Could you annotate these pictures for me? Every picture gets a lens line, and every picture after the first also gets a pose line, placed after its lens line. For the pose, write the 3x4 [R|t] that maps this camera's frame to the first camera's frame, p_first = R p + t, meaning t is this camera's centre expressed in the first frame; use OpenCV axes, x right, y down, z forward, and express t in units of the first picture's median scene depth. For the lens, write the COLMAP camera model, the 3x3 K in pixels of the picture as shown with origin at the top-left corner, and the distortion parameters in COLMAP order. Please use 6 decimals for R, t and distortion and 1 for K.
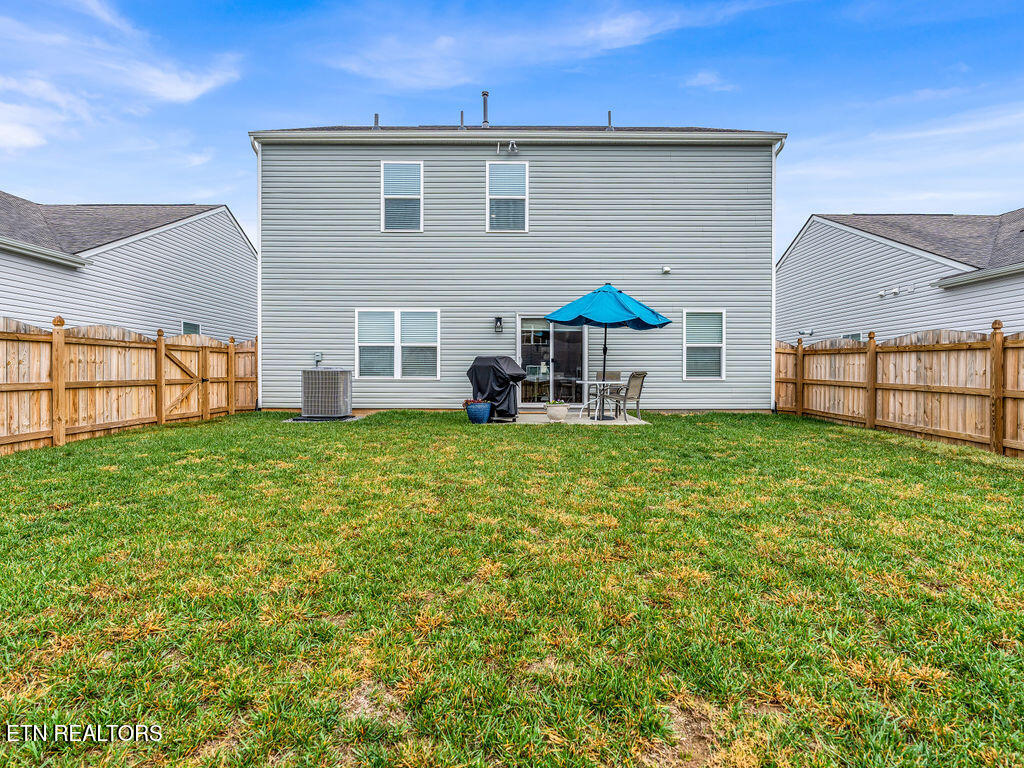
lens RADIAL K [[517.9, 0, 512.0], [0, 517.9, 384.0], [0, 0, 1]] dist [0.013019, -0.000664]
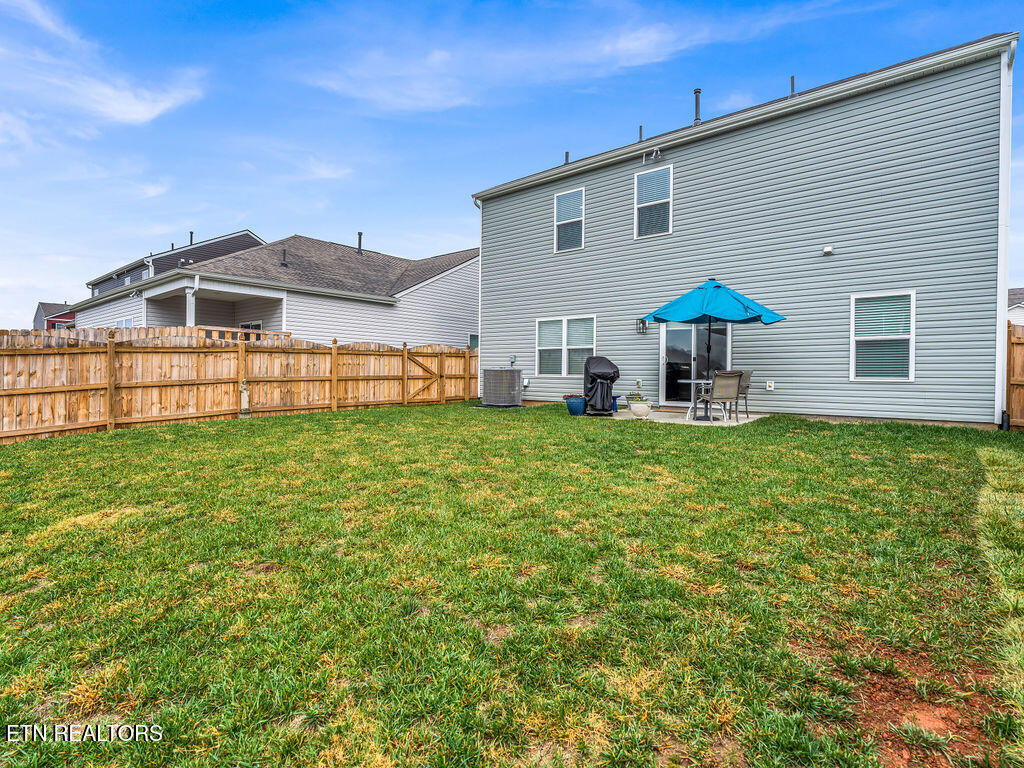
lens RADIAL K [[532.4, 0, 513.7], [0, 532.4, 377.8], [0, 0, 1]] dist [0.030493, -0.000618]
pose [[0.770084, 0.009421, -0.637872, 0.470073], [-0.017007, 0.999839, -0.005764, 0.001424], [0.637715, 0.015287, 0.770121, -0.000969]]
